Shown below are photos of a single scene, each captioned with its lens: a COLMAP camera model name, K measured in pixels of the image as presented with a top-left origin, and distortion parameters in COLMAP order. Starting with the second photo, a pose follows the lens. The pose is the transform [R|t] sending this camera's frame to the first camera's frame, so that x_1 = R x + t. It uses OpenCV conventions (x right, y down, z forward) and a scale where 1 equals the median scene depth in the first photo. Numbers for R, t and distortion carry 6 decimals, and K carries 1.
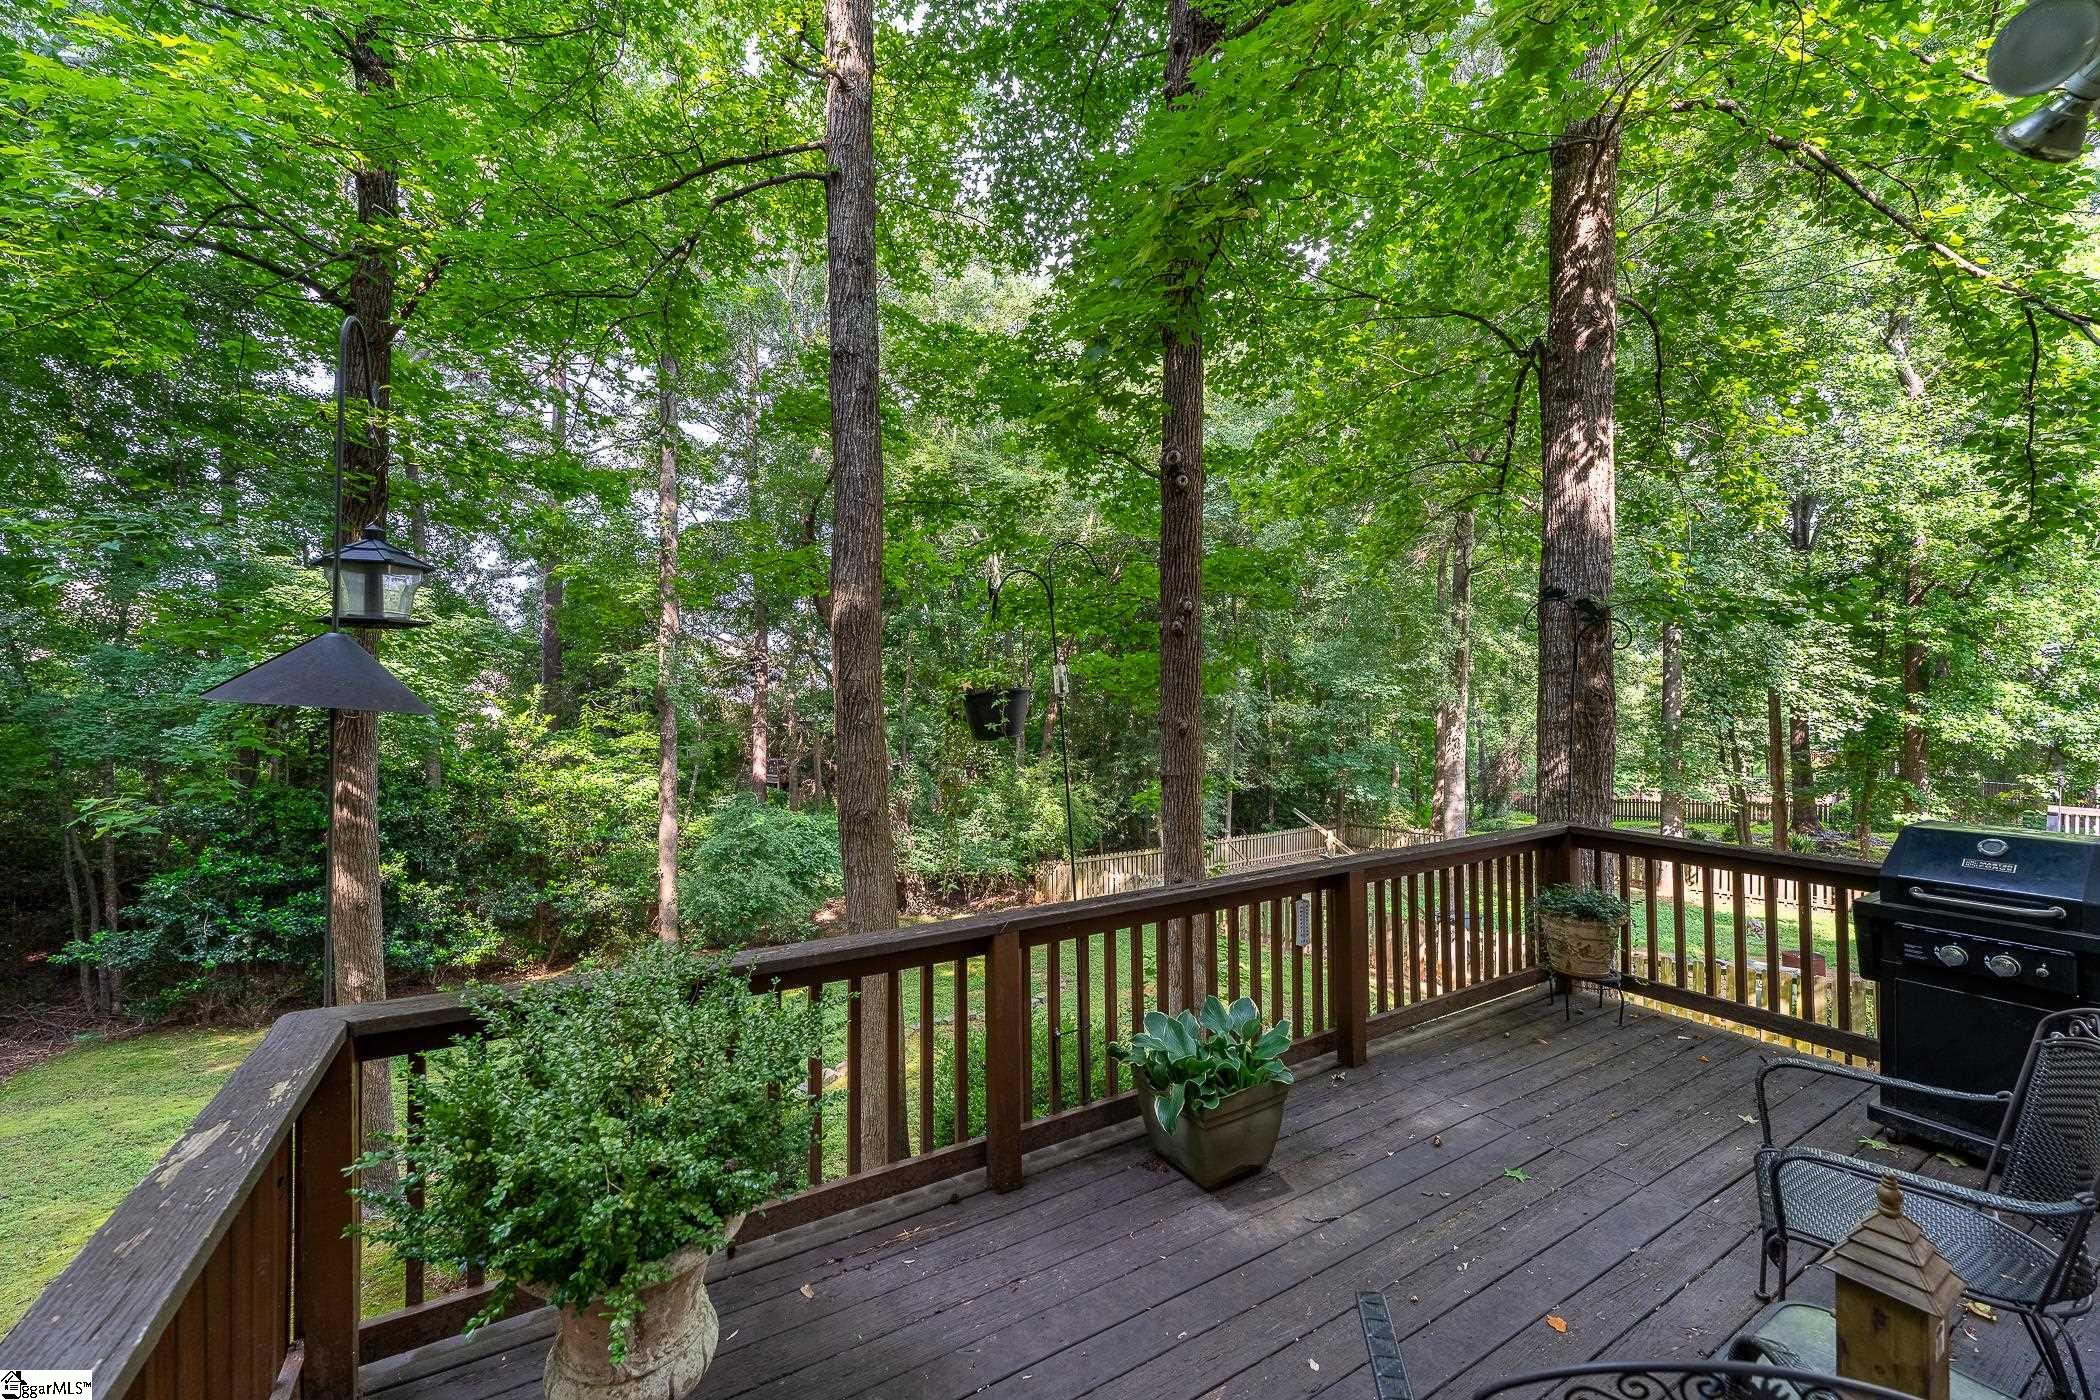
lens RADIAL K [[849.9, 0, 1053.8], [0, 849.9, 695.3], [0, 0, 1]] dist [-0.002622, 0.001001]
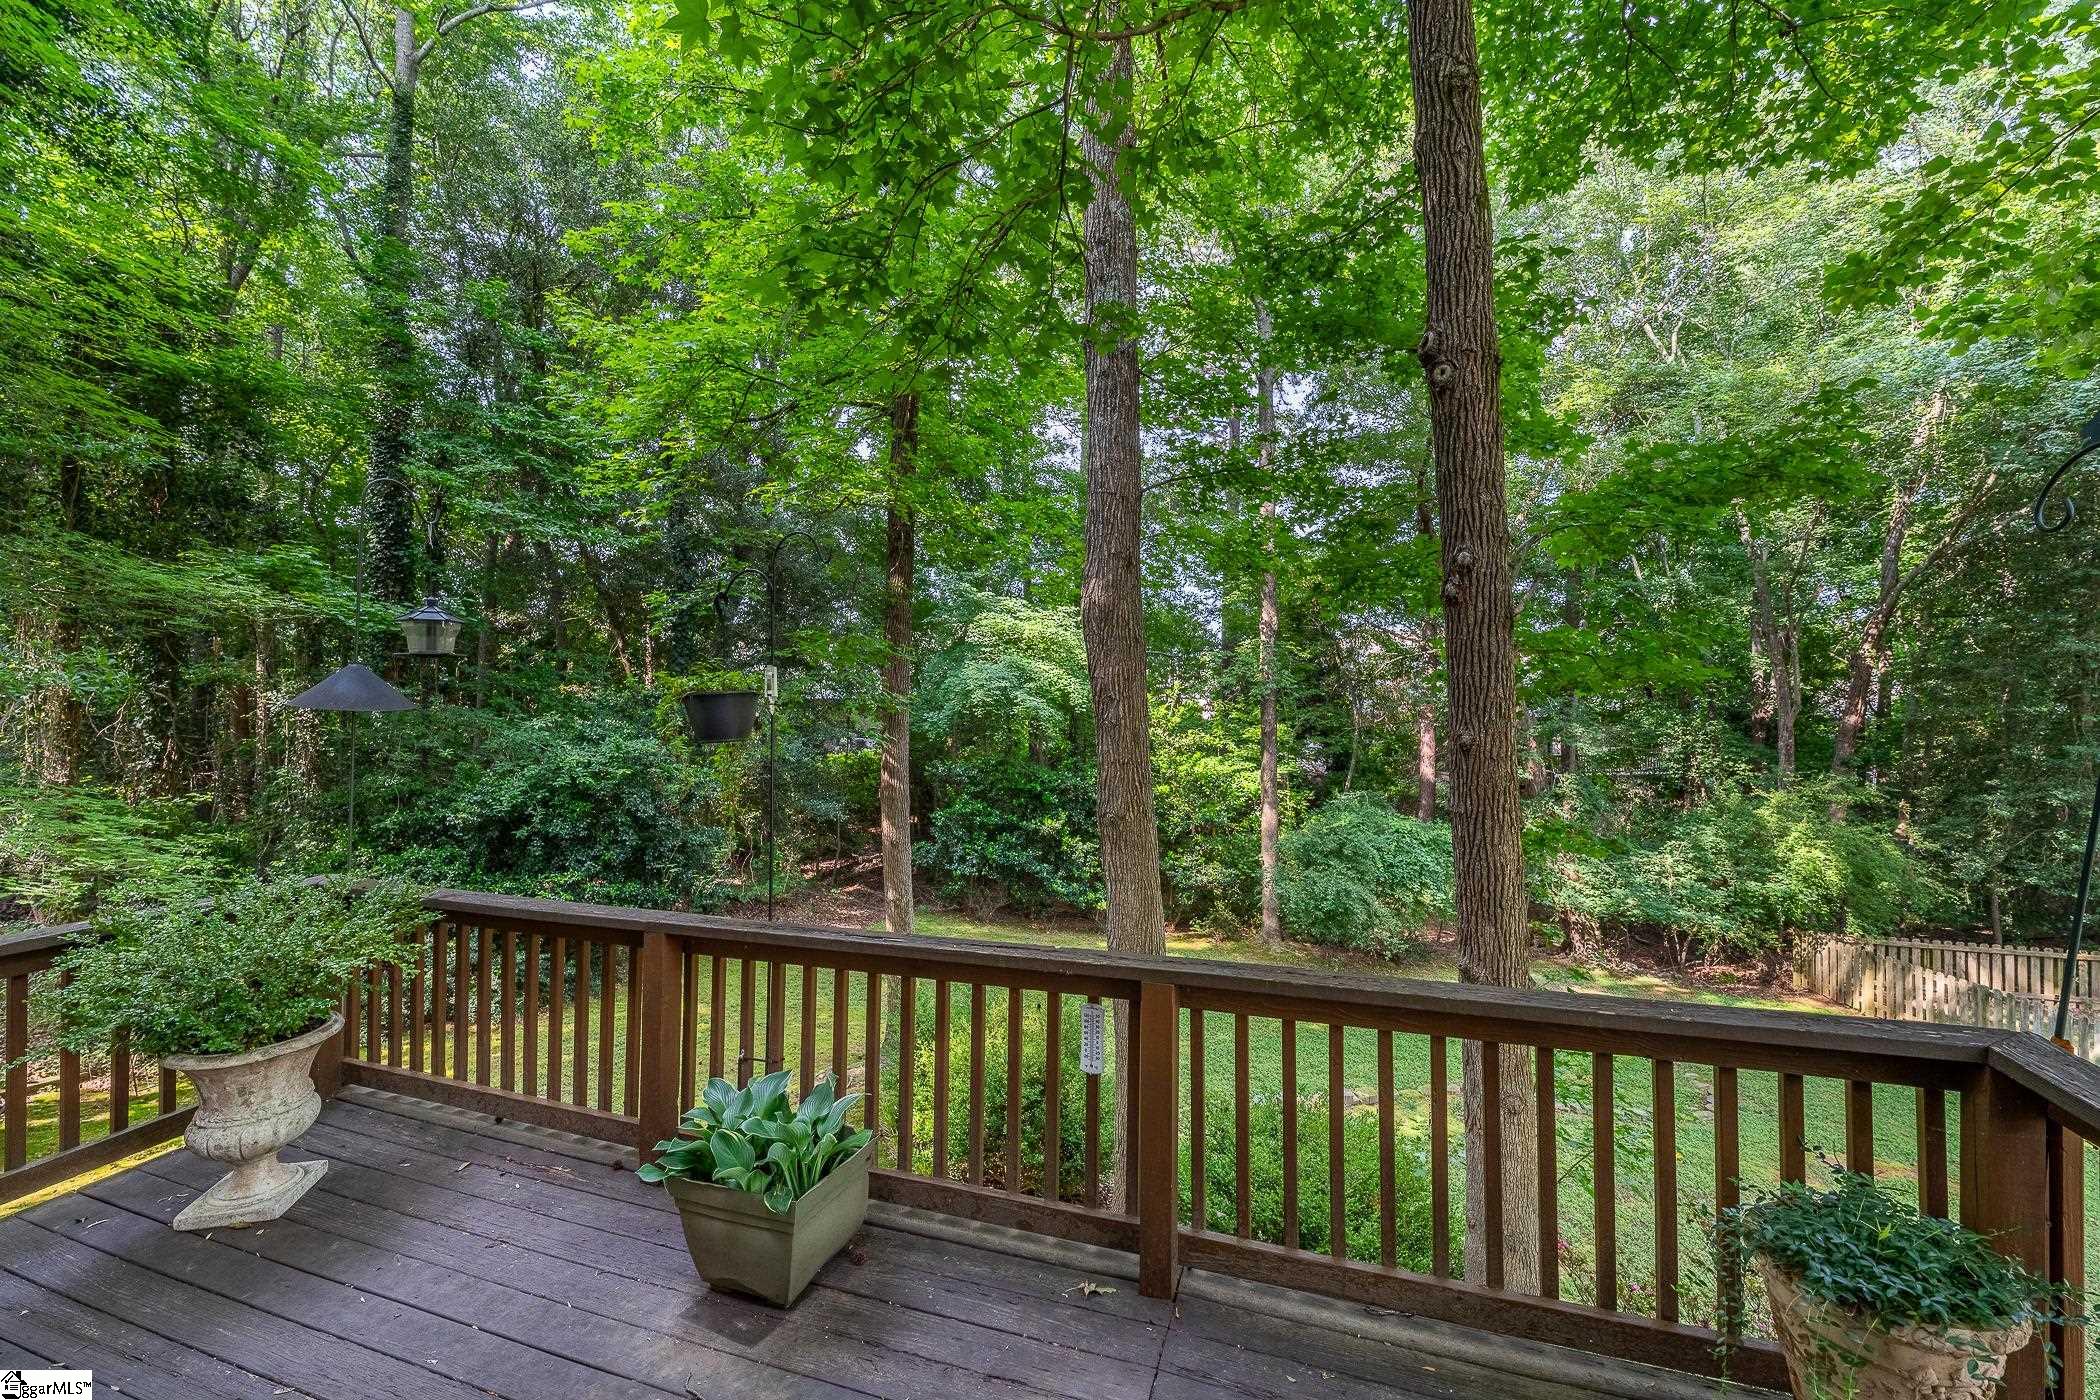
lens RADIAL K [[849.9, 0, 1014.5], [0, 849.9, 699.0], [0, 0, 1]] dist [-0.002622, 0.001001]
pose [[0.630092, 0.005687, -0.776500, 0.145918], [0.004756, 0.999926, 0.011182, -0.001633], [0.776506, -0.010738, 0.630018, 0.101005]]
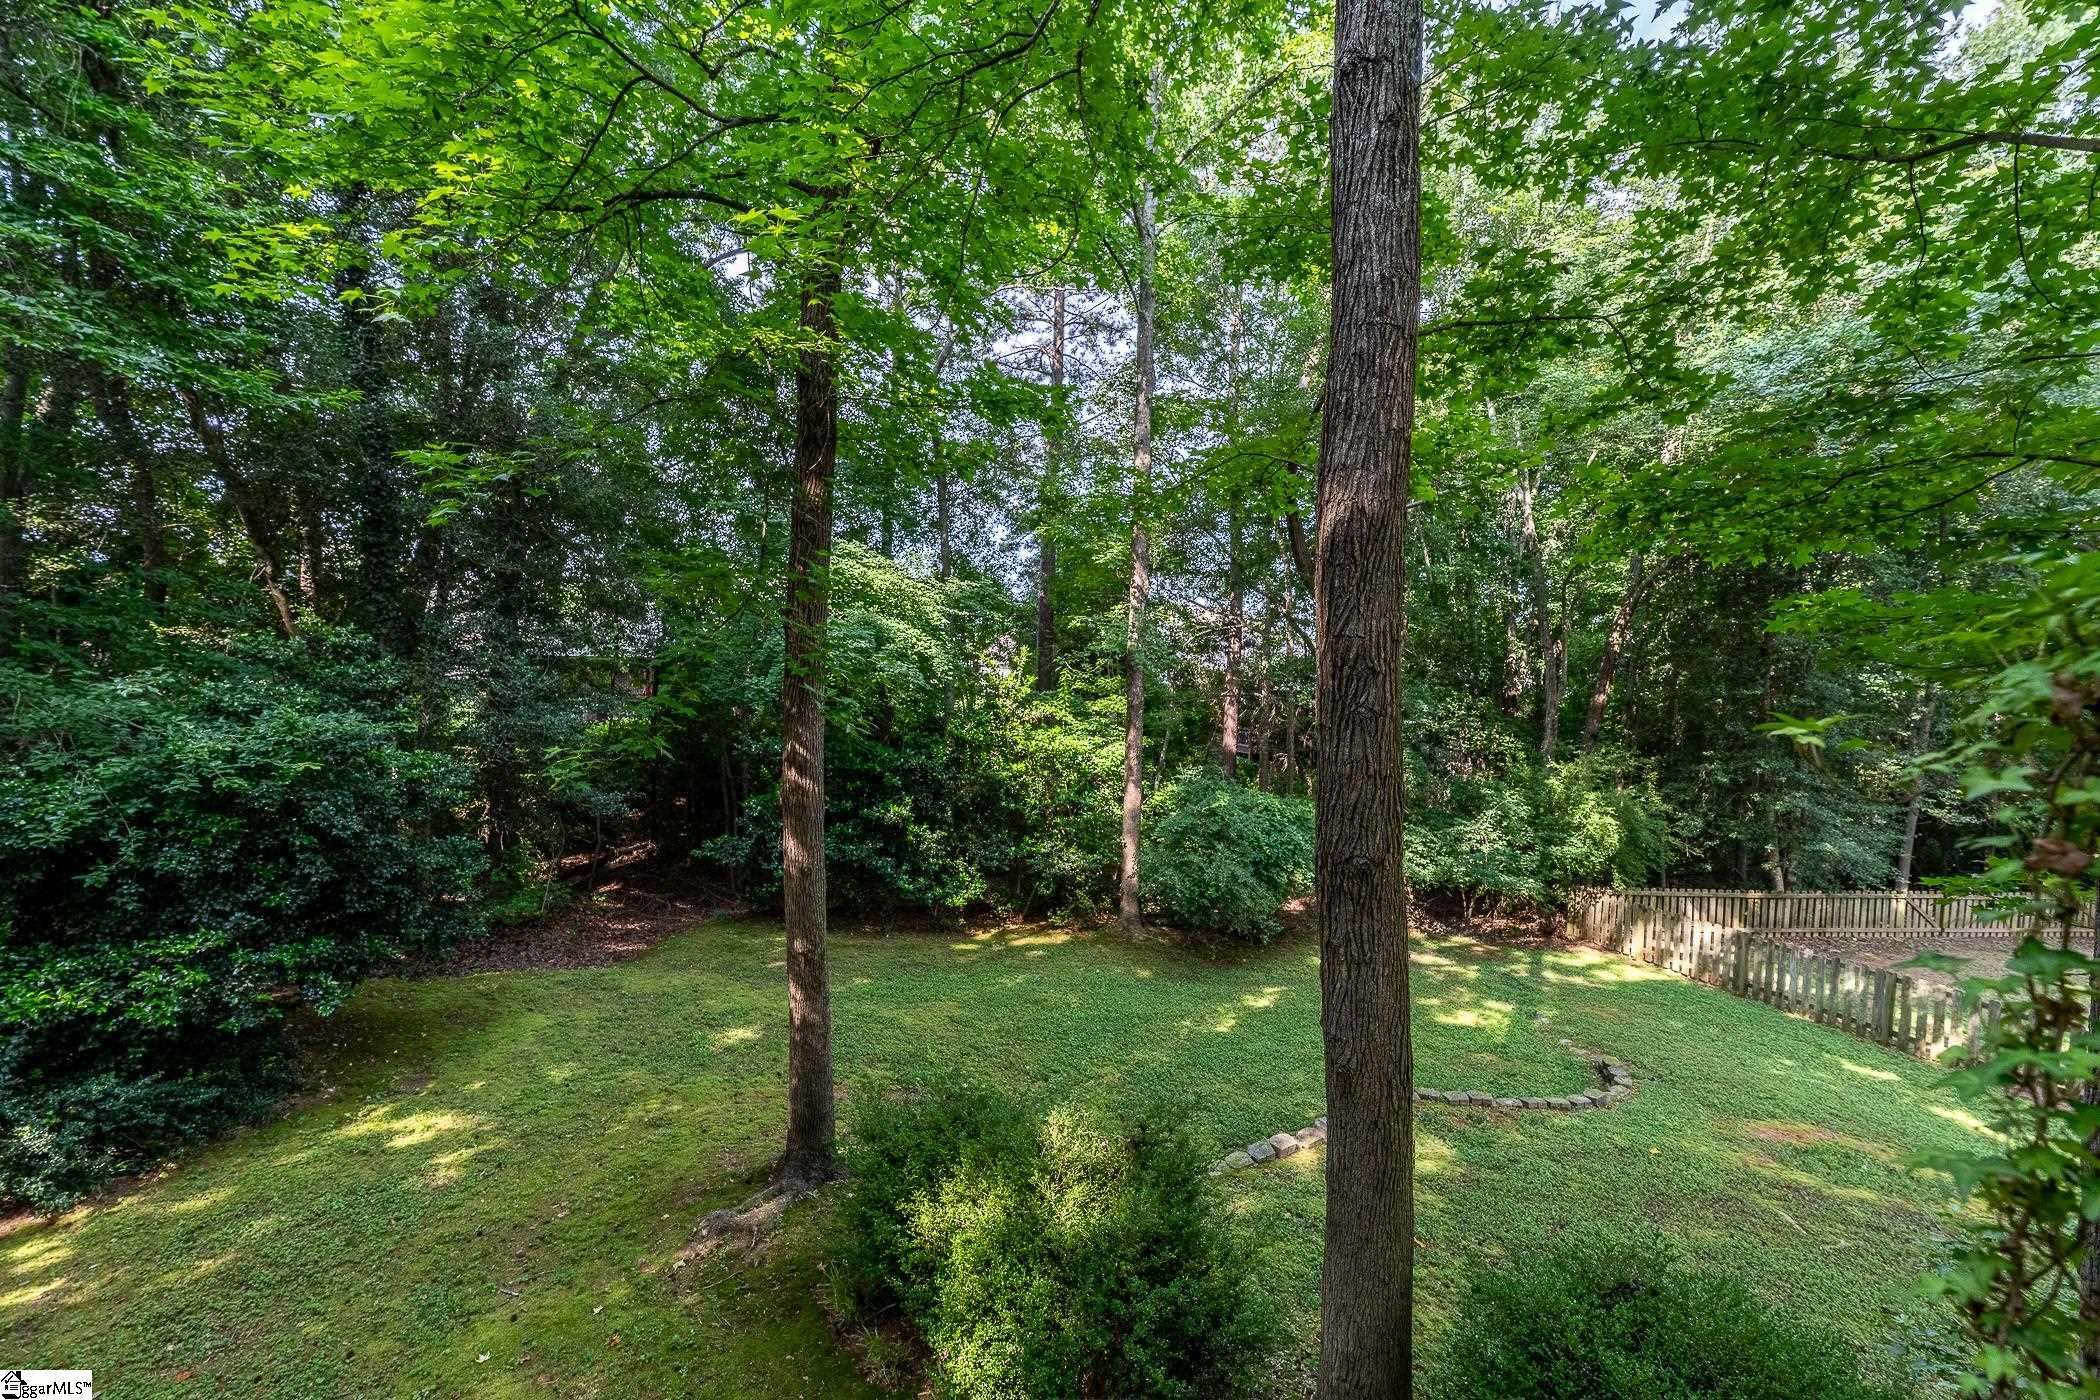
lens RADIAL K [[849.9, 0, 1037.3], [0, 849.9, 705.2], [0, 0, 1]] dist [-0.002622, 0.001001]
pose [[0.844393, 0.048747, -0.533502, -0.033241], [-0.022383, 0.998192, 0.055779, 0.000427], [0.535256, -0.035158, 0.843958, 0.123640]]
